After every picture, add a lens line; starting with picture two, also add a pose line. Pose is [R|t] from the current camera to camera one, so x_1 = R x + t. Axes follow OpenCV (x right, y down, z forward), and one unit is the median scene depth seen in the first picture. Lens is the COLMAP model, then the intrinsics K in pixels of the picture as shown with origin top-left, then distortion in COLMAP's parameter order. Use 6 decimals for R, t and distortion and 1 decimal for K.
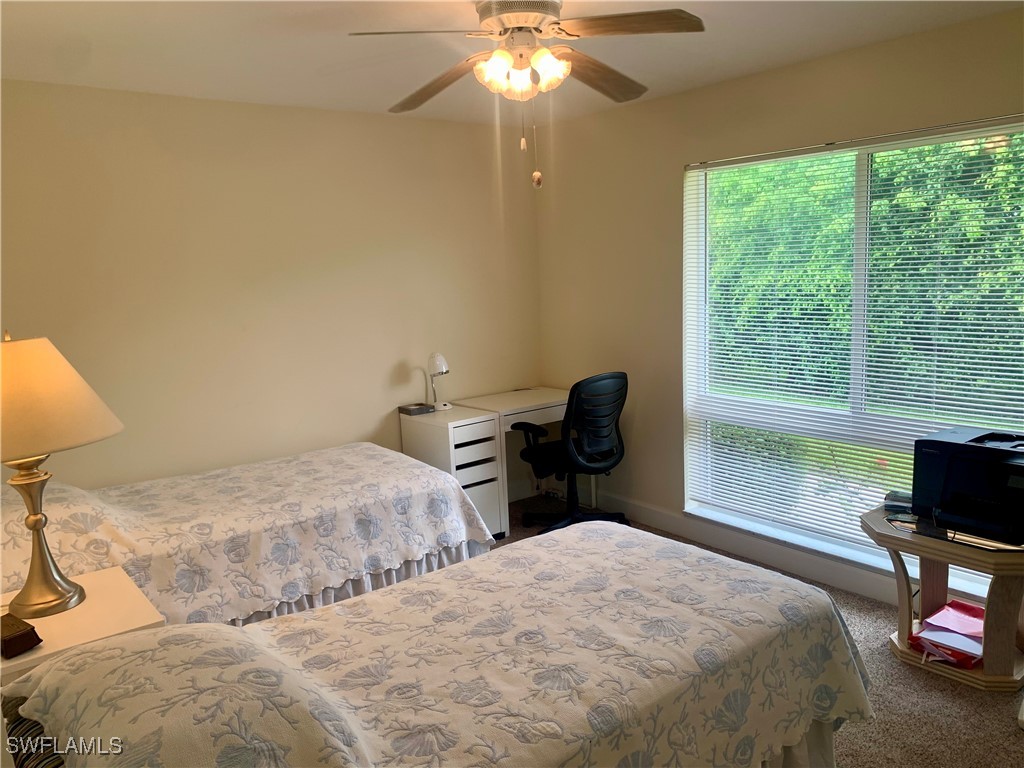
lens RADIAL K [[779.0, 0, 507.3], [0, 779.0, 385.9], [0, 0, 1]] dist [0.036611, -0.061540]
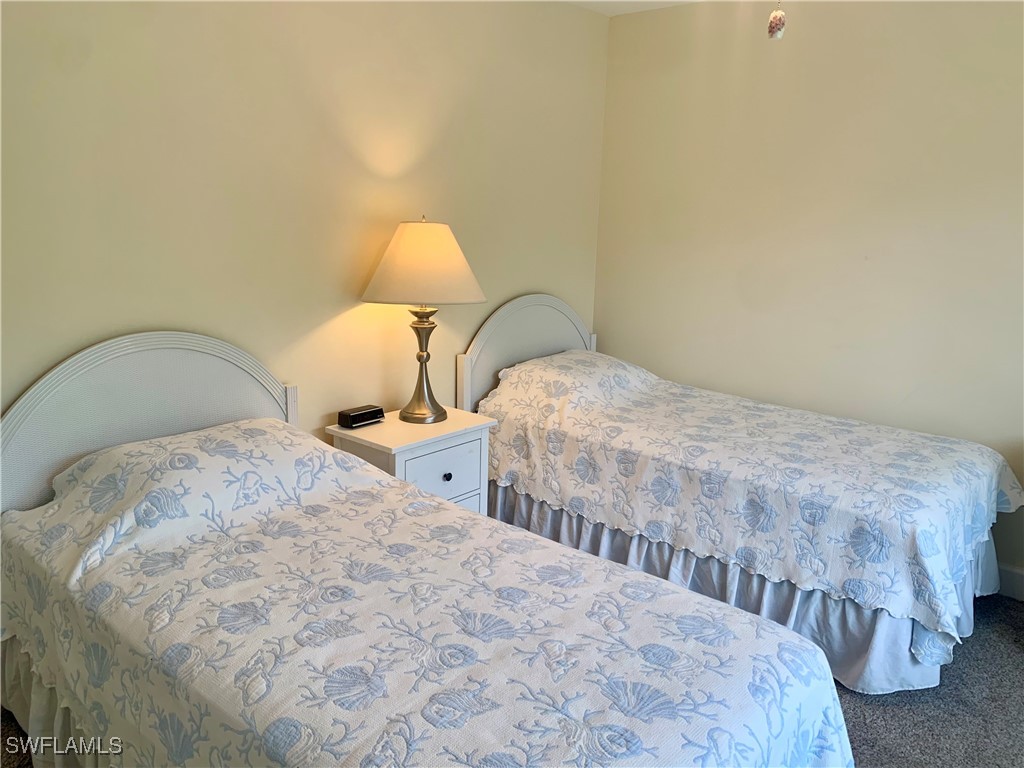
lens RADIAL K [[777.0, 0, 511.8], [0, 777.0, 356.2], [0, 0, 1]] dist [0.041220, -0.056116]
pose [[0.201835, 0.239621, -0.949655, 0.536030], [-0.183441, 0.961700, 0.203673, -0.099104], [0.962087, 0.133098, 0.238061, 0.595049]]
